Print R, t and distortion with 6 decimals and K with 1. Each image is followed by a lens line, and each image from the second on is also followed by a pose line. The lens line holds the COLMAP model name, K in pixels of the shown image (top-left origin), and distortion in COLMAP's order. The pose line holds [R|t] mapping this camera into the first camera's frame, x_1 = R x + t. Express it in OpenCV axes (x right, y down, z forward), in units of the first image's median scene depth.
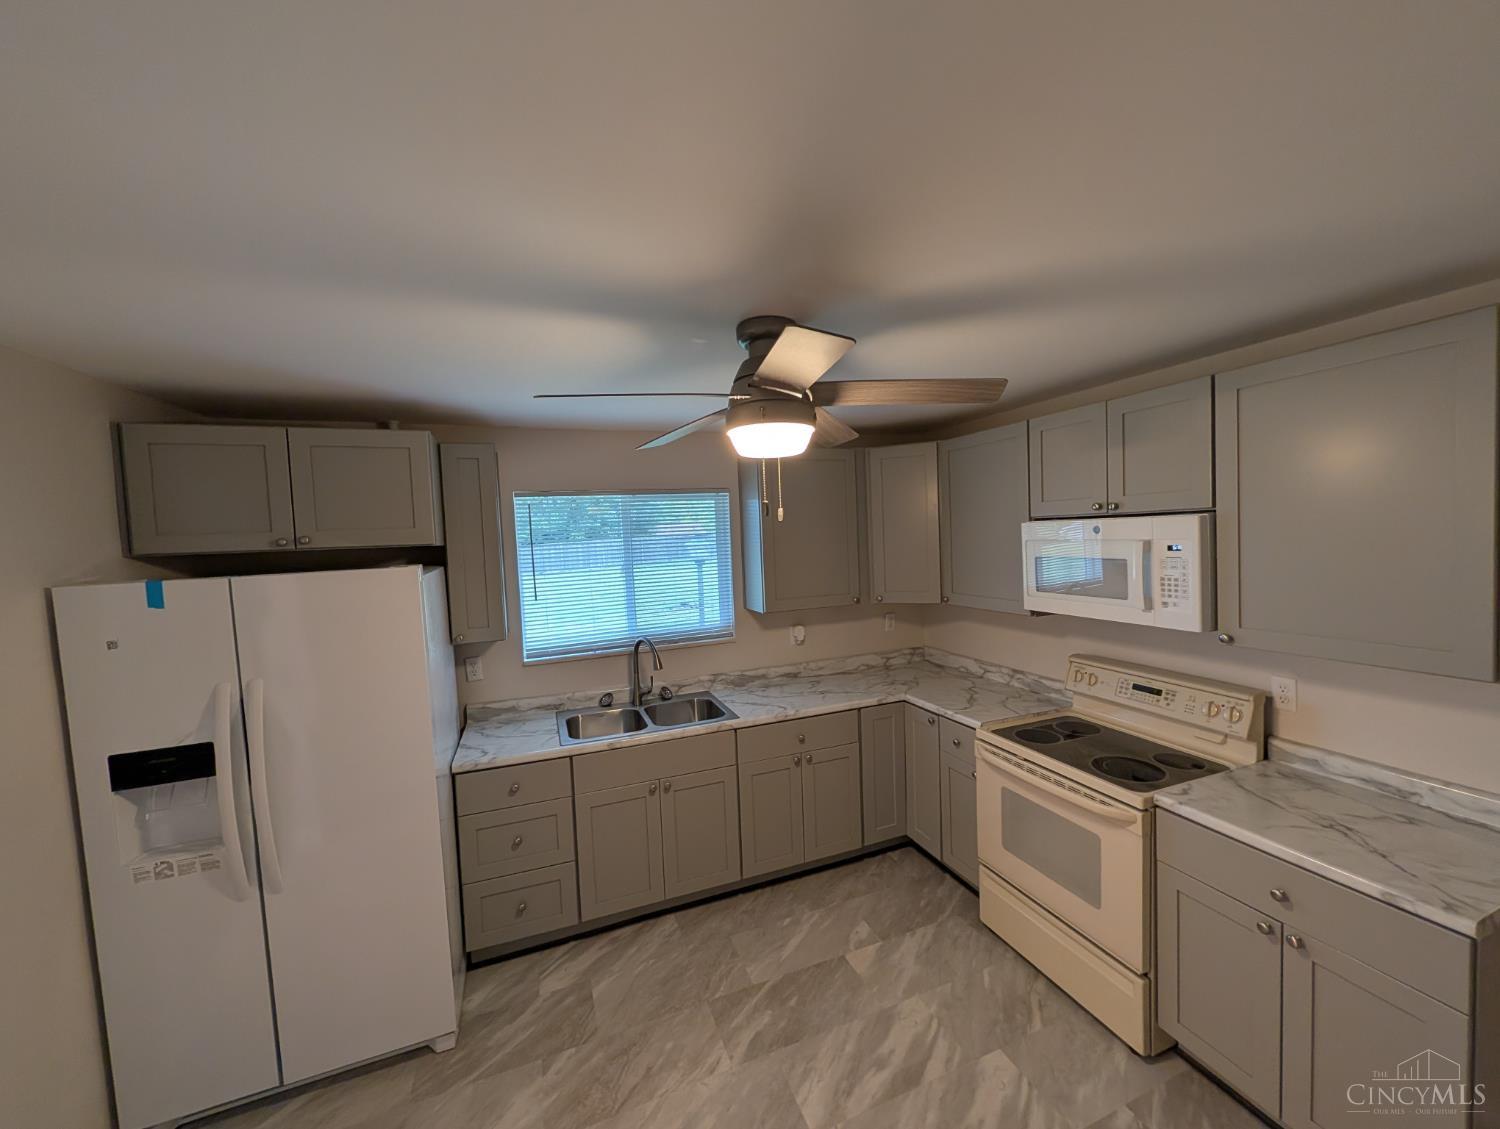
lens RADIAL K [[577.1, 0, 755.1], [0, 577.1, 561.9], [0, 0, 1]] dist [-0.000311, 0.000140]
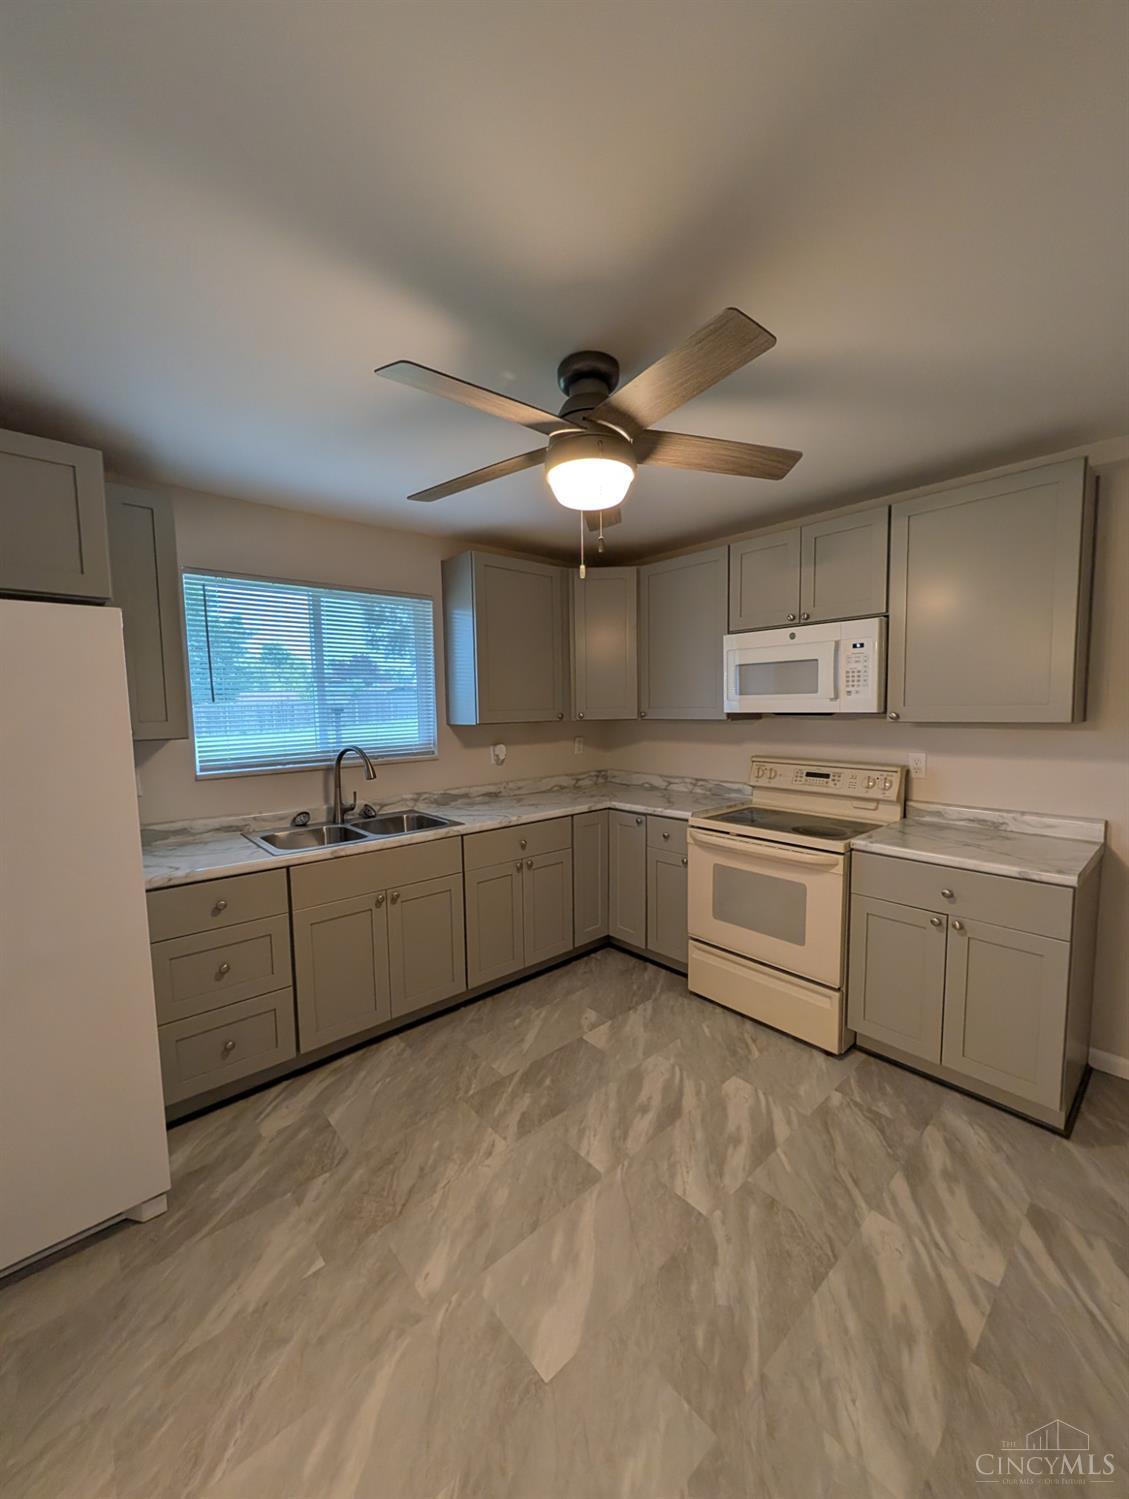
lens RADIAL K [[576.7, 0, 565.7], [0, 576.7, 753.2], [0, 0, 1]] dist [-0.000311, 0.000140]
pose [[0.938843, -0.003599, 0.344326, -0.247541], [-0.004951, 0.999701, 0.023948, 0.157191], [-0.344309, -0.024188, 0.938545, 0.049888]]
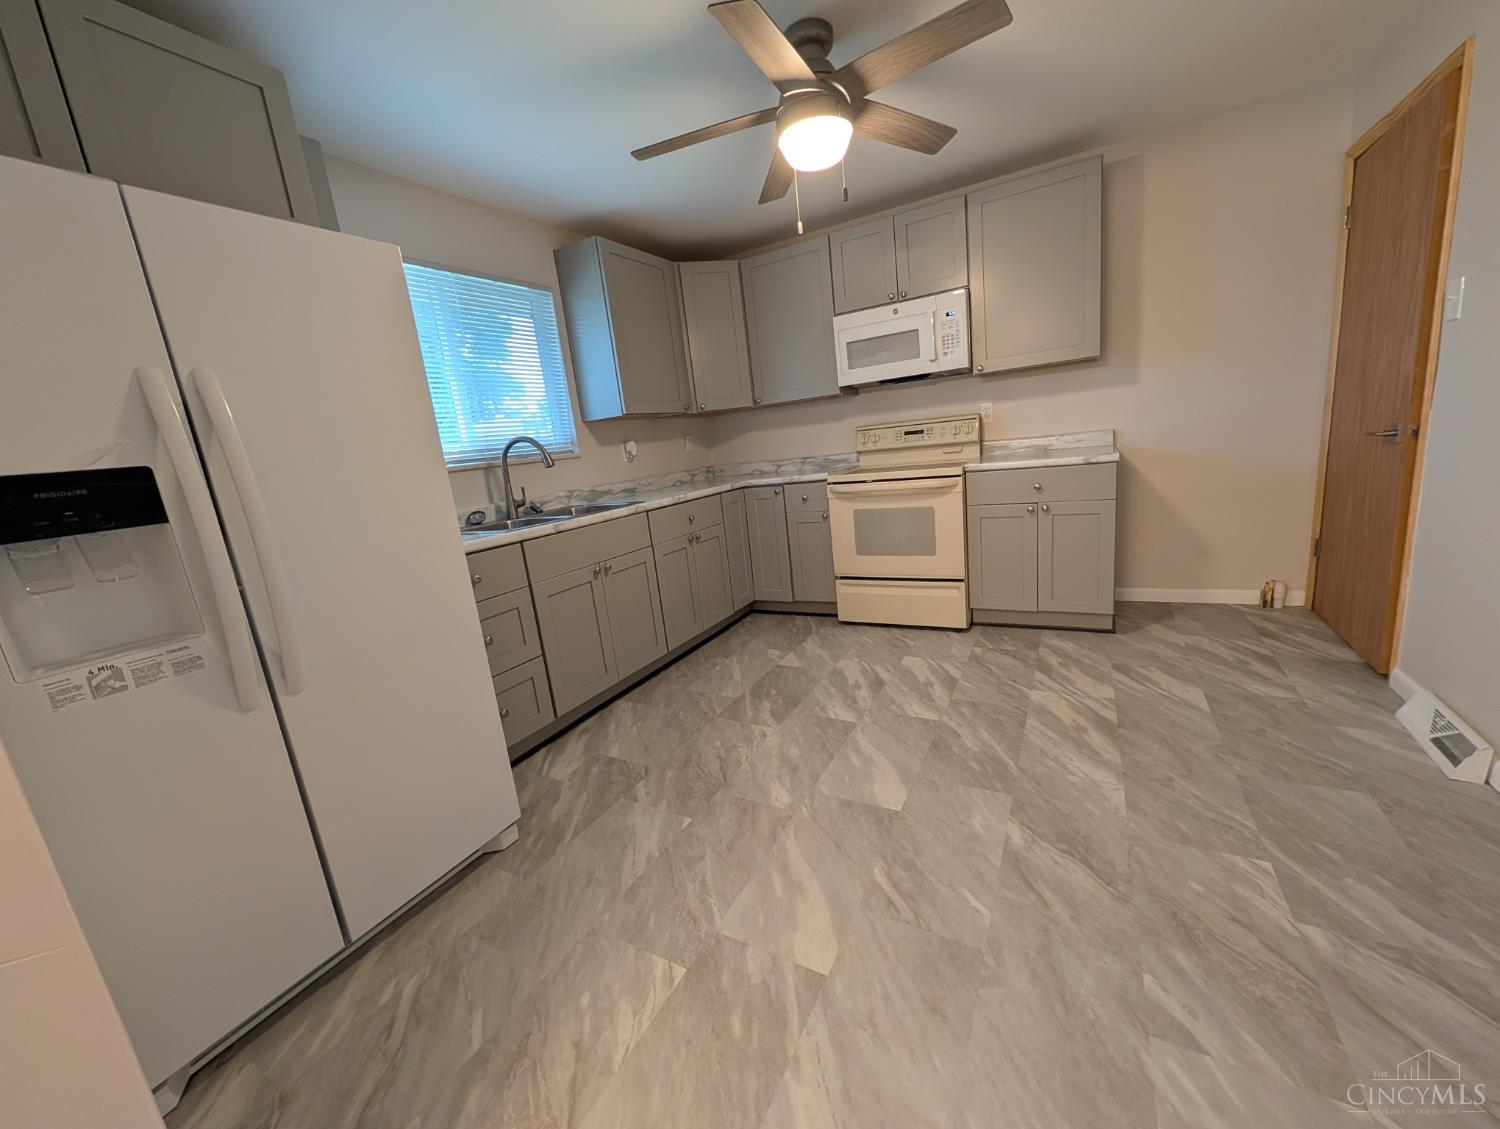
lens RADIAL K [[577.1, 0, 755.1], [0, 577.1, 561.9], [0, 0, 1]] dist [-0.000311, 0.000140]
pose [[0.767833, -0.176420, 0.615880, -0.655240], [0.110339, 0.983388, 0.144131, 0.307138], [-0.631077, -0.042713, 0.774544, 0.091482]]
